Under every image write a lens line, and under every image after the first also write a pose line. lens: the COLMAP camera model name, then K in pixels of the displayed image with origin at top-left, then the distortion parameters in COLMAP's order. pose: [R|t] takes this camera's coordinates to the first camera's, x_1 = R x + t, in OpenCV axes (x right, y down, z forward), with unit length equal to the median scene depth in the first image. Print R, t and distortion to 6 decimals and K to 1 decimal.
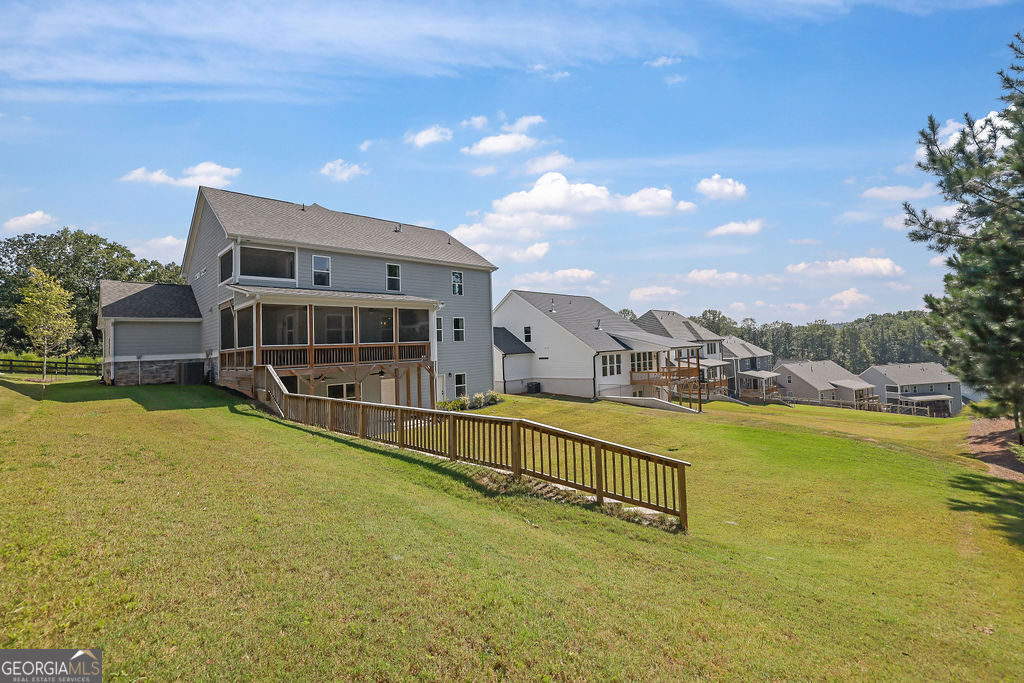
lens RADIAL K [[446.0, 0, 509.9], [0, 446.0, 338.3], [0, 0, 1]] dist [-0.013609, 0.001665]
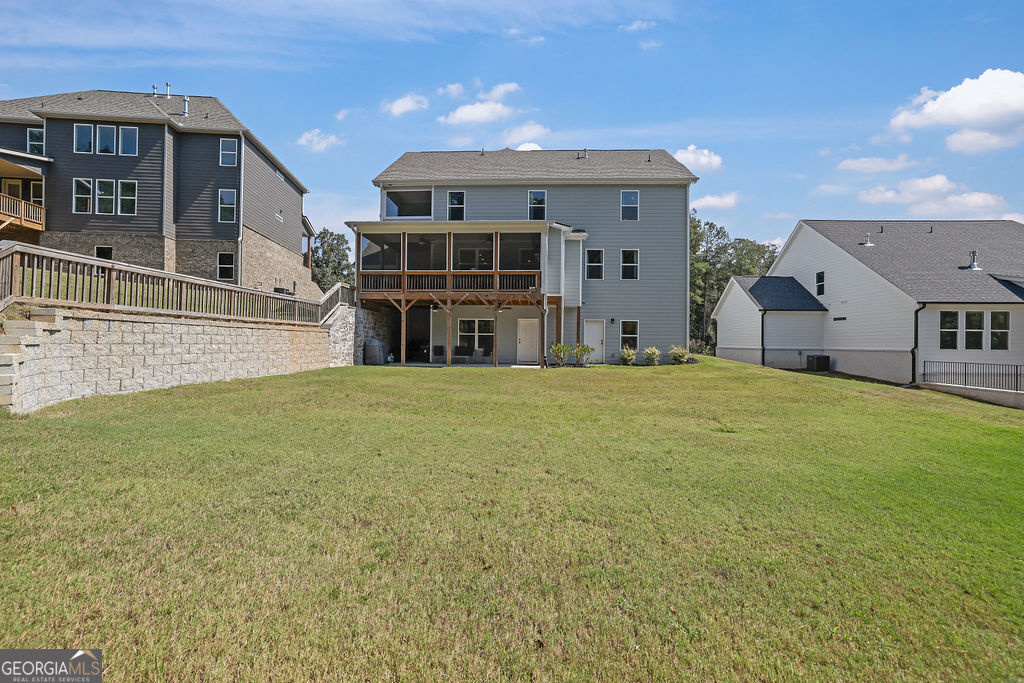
lens RADIAL K [[460.2, 0, 508.0], [0, 460.2, 339.1], [0, 0, 1]] dist [-0.011506, 0.002769]
pose [[0.671439, 0.049651, -0.739395, 0.282276], [-0.024114, 0.998688, 0.045165, 0.064906], [0.740668, -0.012496, 0.671755, 0.236095]]
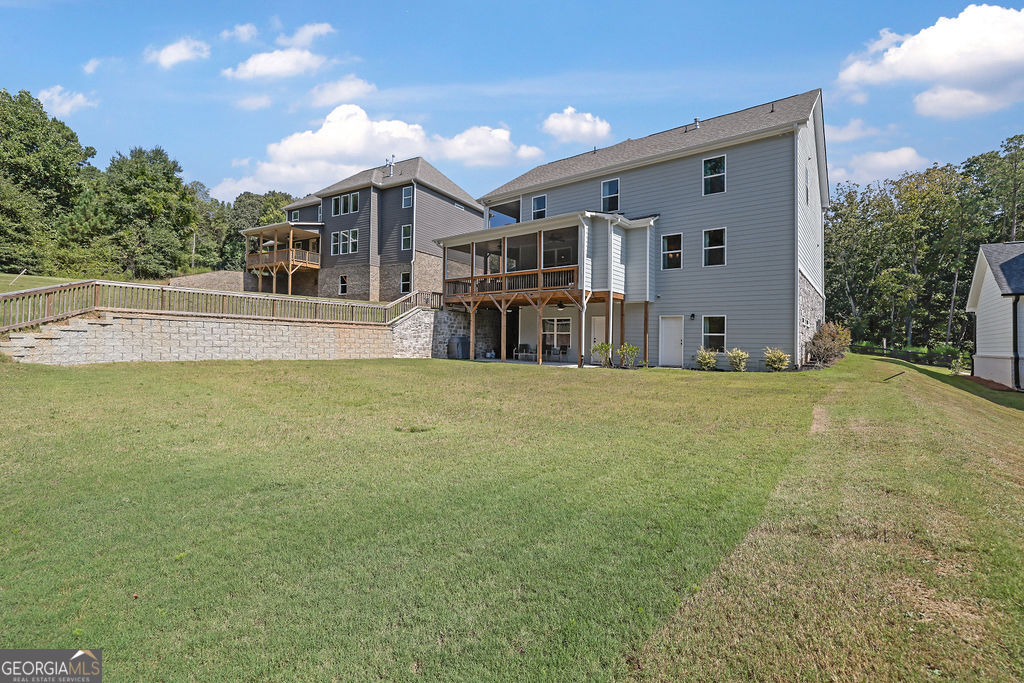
lens RADIAL K [[446.0, 0, 515.9], [0, 446.0, 341.3], [0, 0, 1]] dist [-0.013609, 0.001665]
pose [[0.106905, 0.048528, -0.993084, 0.404028], [-0.004689, 0.998822, 0.048304, 0.069720], [0.994258, -0.000507, 0.107006, 0.521220]]
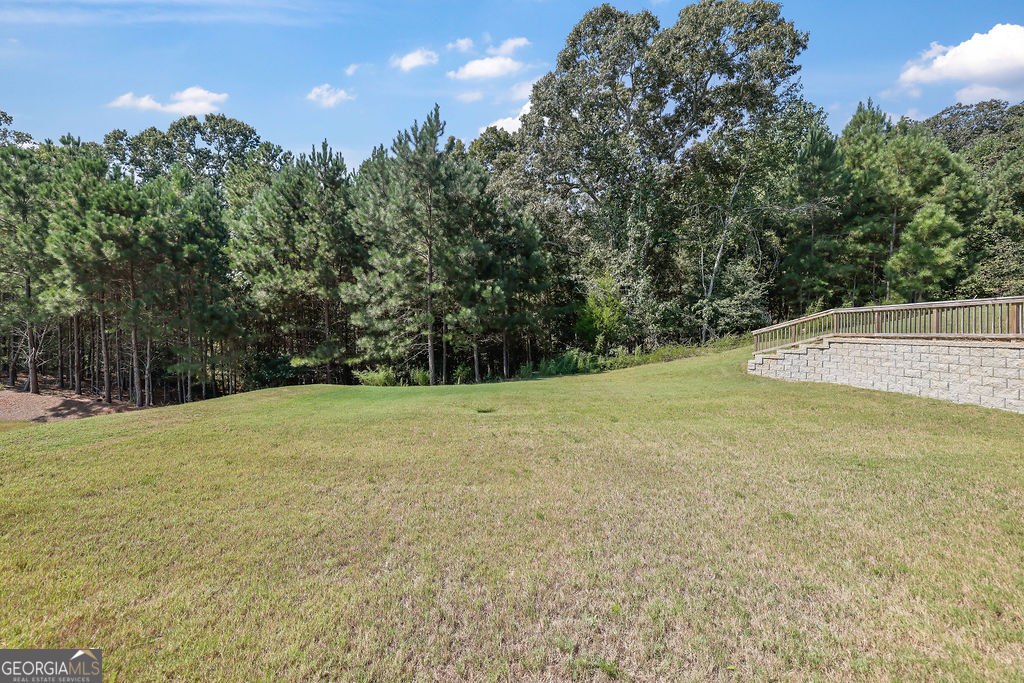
lens RADIAL K [[446.0, 0, 509.3], [0, 446.0, 342.4], [0, 0, 1]] dist [-0.013609, 0.001665]
pose [[-0.658802, 0.026694, 0.751842, -0.110906], [0.006562, 0.999536, -0.029738, 0.079250], [-0.752288, -0.014658, -0.658672, 0.723802]]
